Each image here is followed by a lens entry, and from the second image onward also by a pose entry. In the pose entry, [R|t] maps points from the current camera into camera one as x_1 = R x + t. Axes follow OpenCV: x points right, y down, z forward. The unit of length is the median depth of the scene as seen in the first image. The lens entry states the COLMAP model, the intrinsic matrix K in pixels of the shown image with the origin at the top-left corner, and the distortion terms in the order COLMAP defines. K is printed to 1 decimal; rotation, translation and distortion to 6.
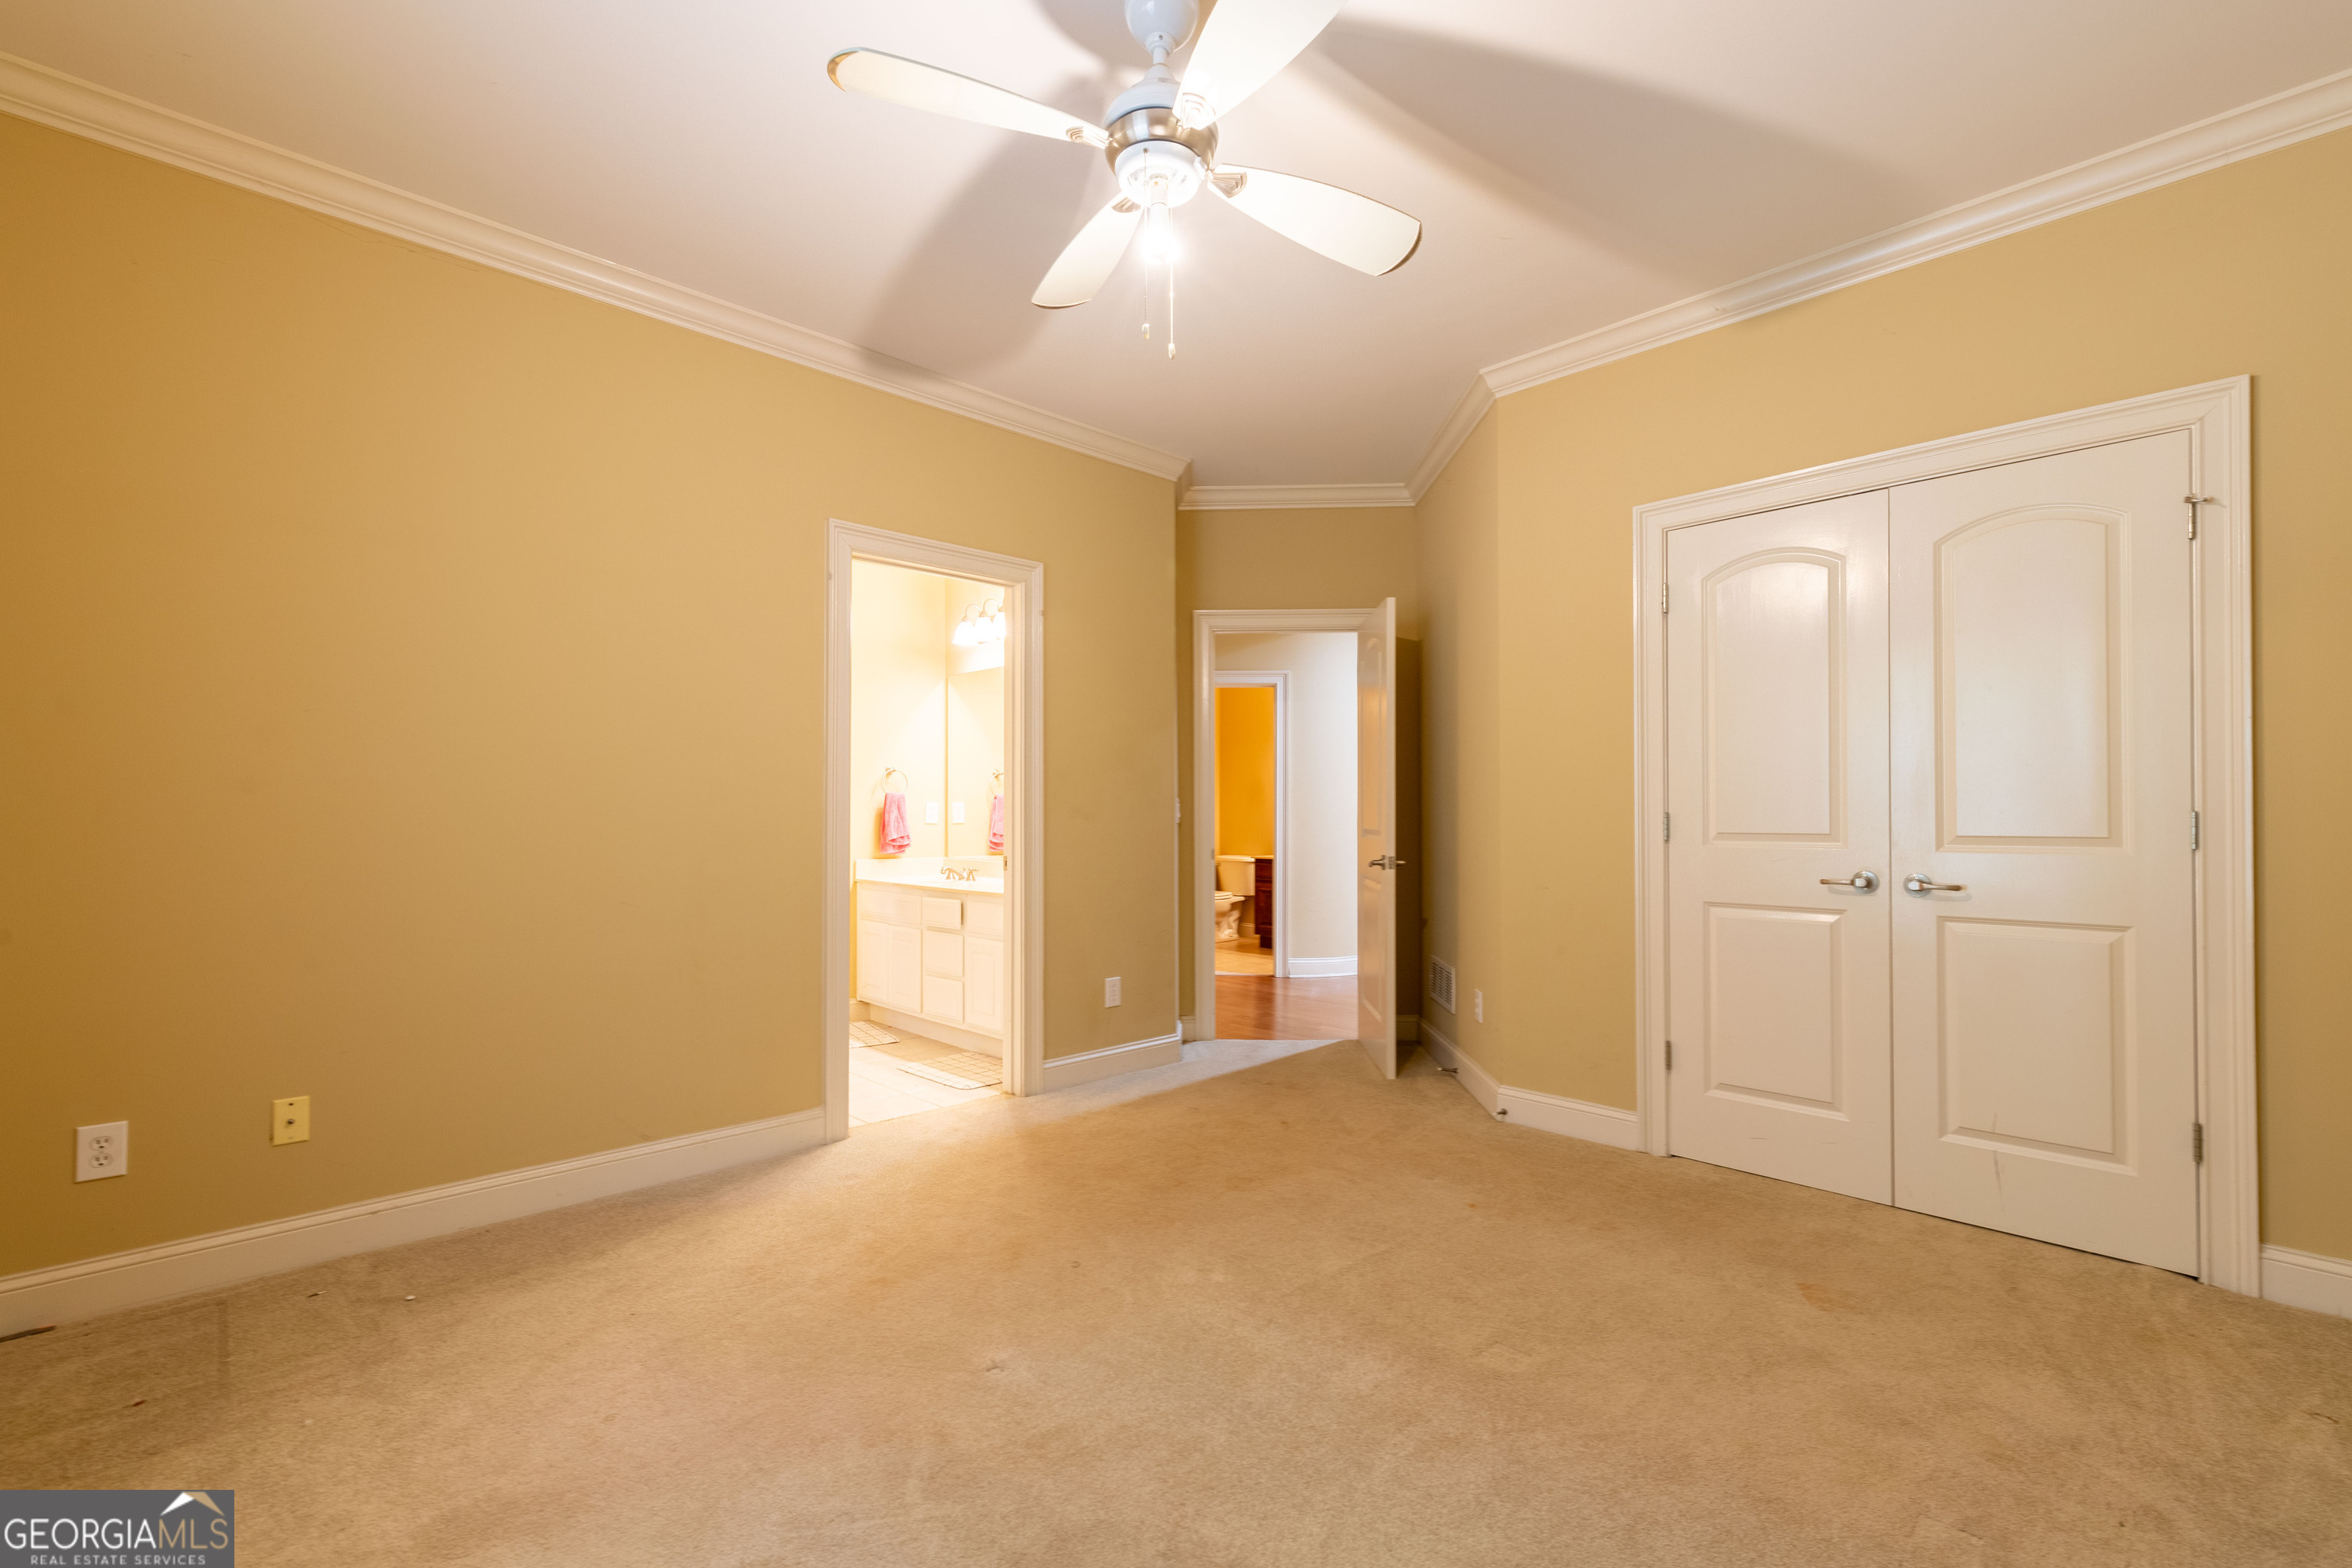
lens RADIAL K [[1029.1, 0, 1169.5], [0, 1029.1, 801.1], [0, 0, 1]] dist [0.003354, -0.000195]
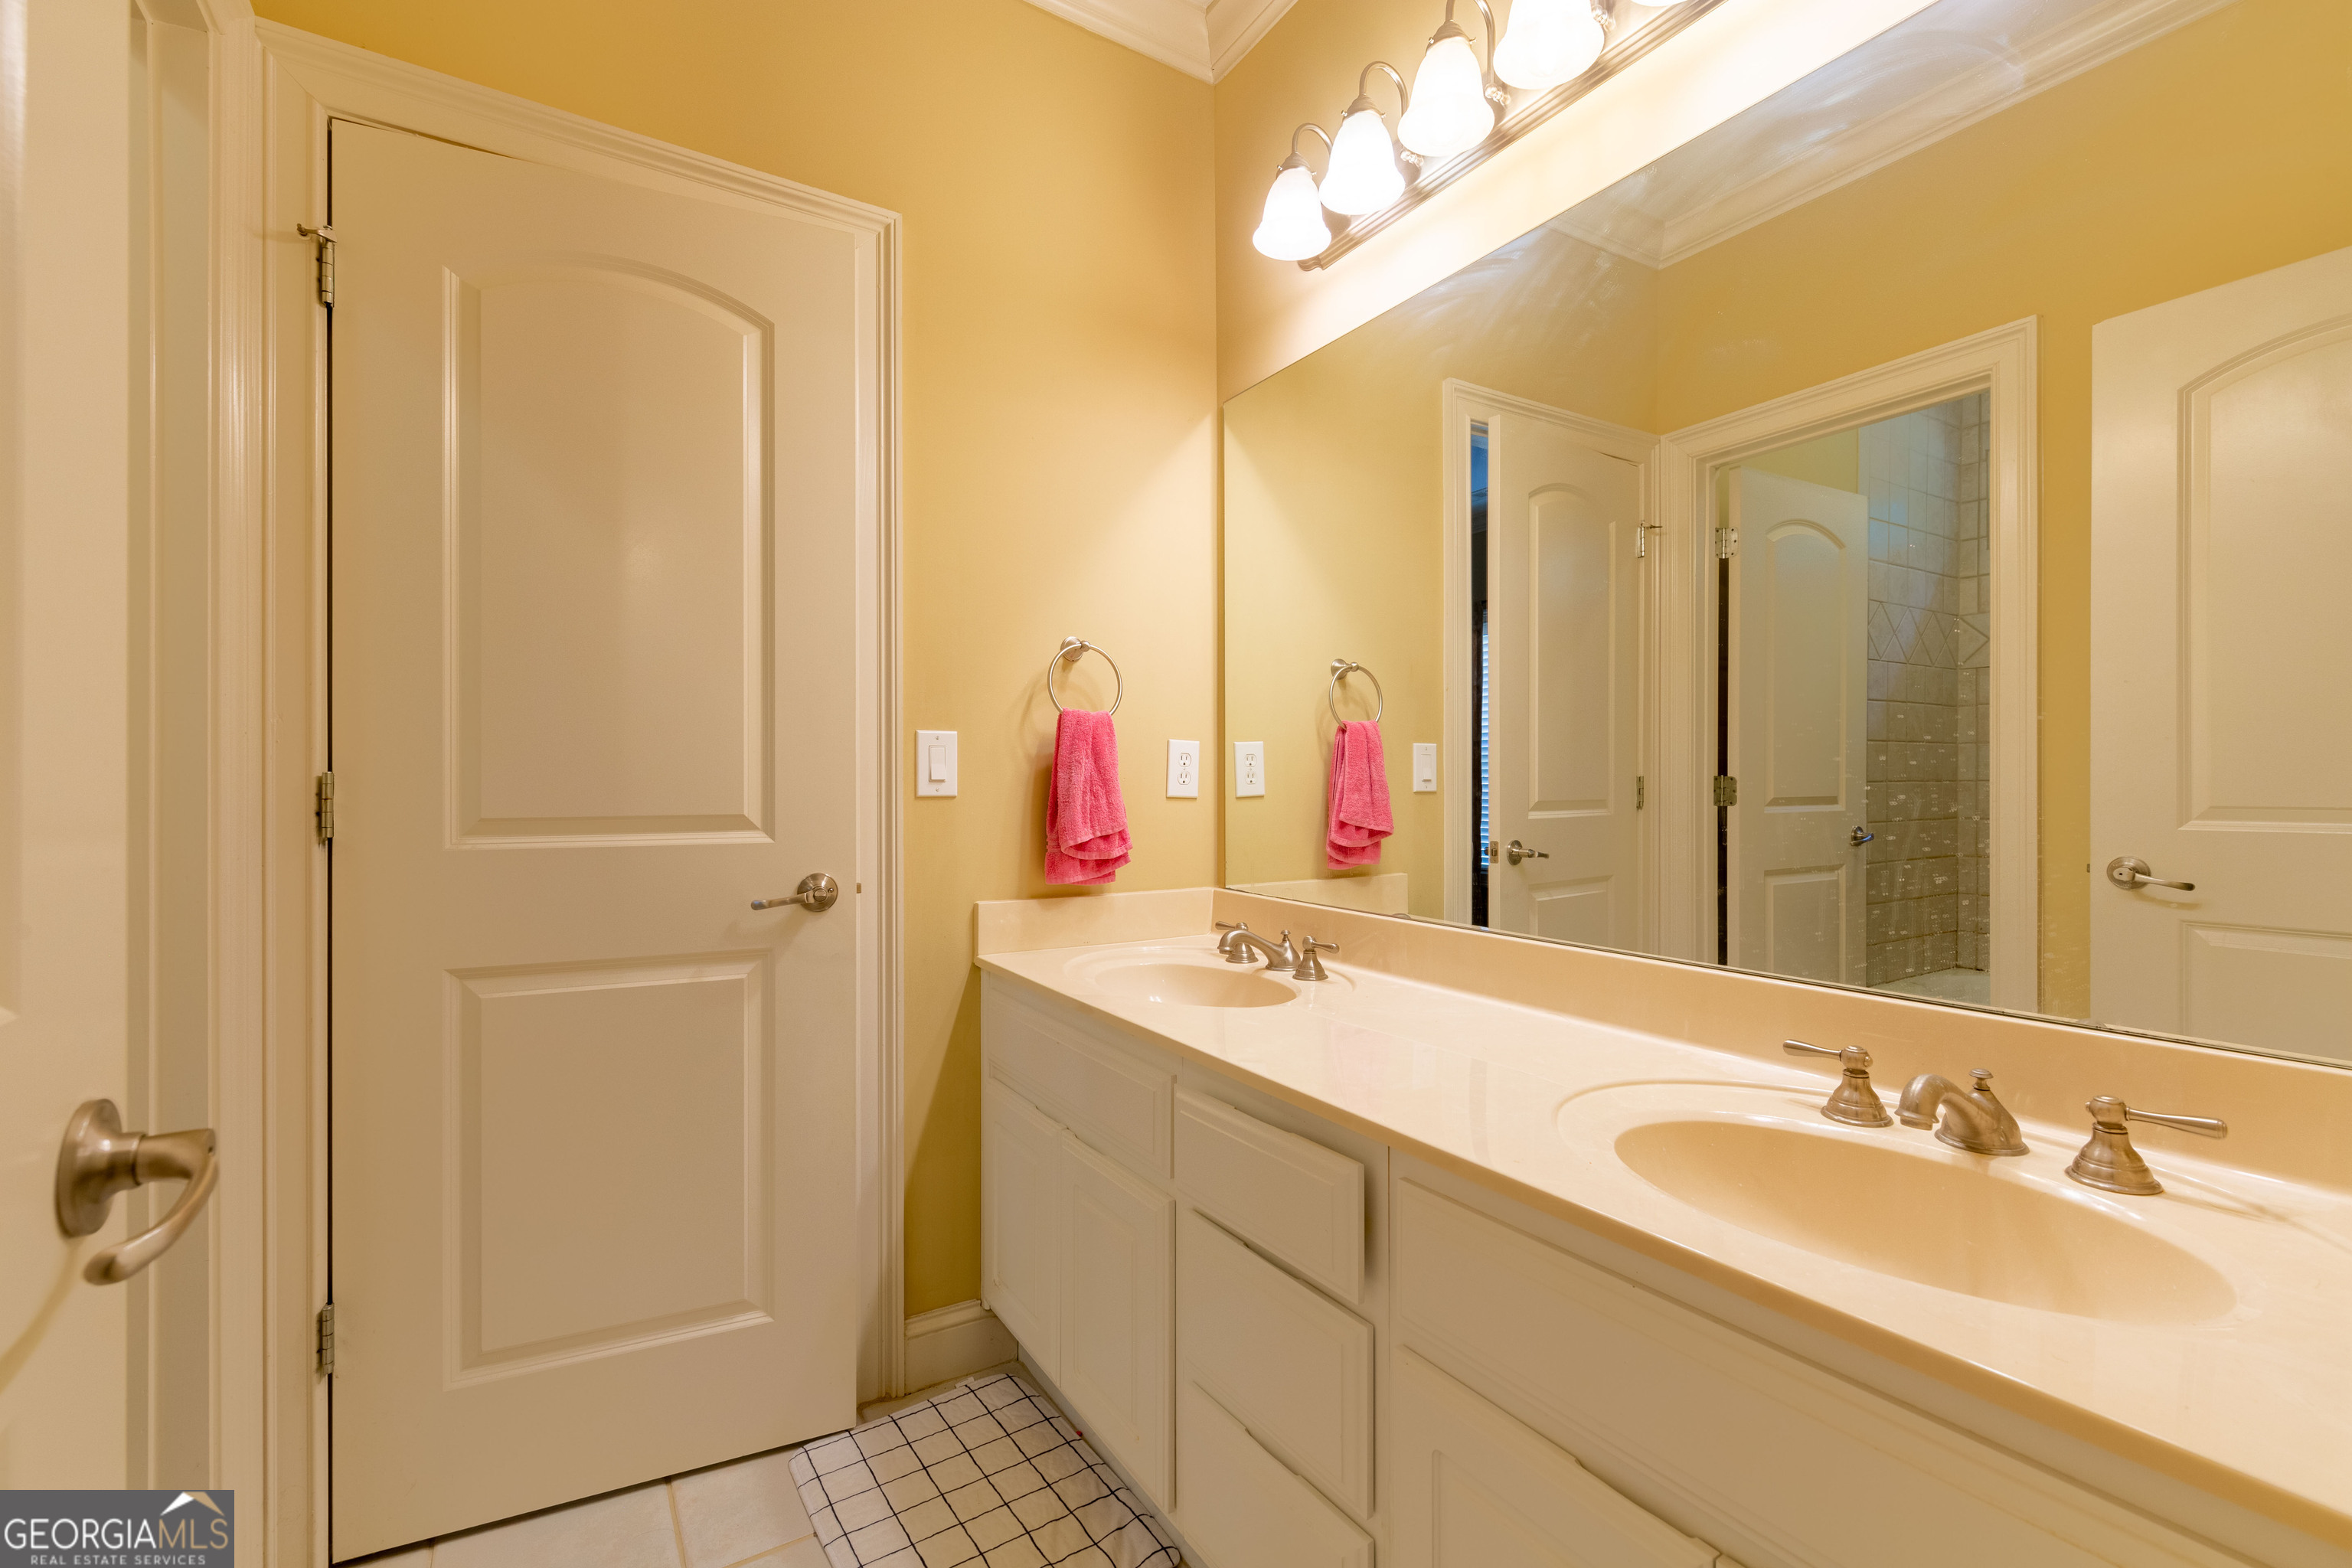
lens RADIAL K [[1029.1, 0, 1177.7], [0, 1029.1, 781.0], [0, 0, 1]] dist [0.003354, -0.000195]
pose [[0.980900, -0.001670, -0.194505, -0.168140], [0.003998, 0.999925, 0.011580, 0.011836], [0.194471, -0.012136, 0.980833, 0.663041]]
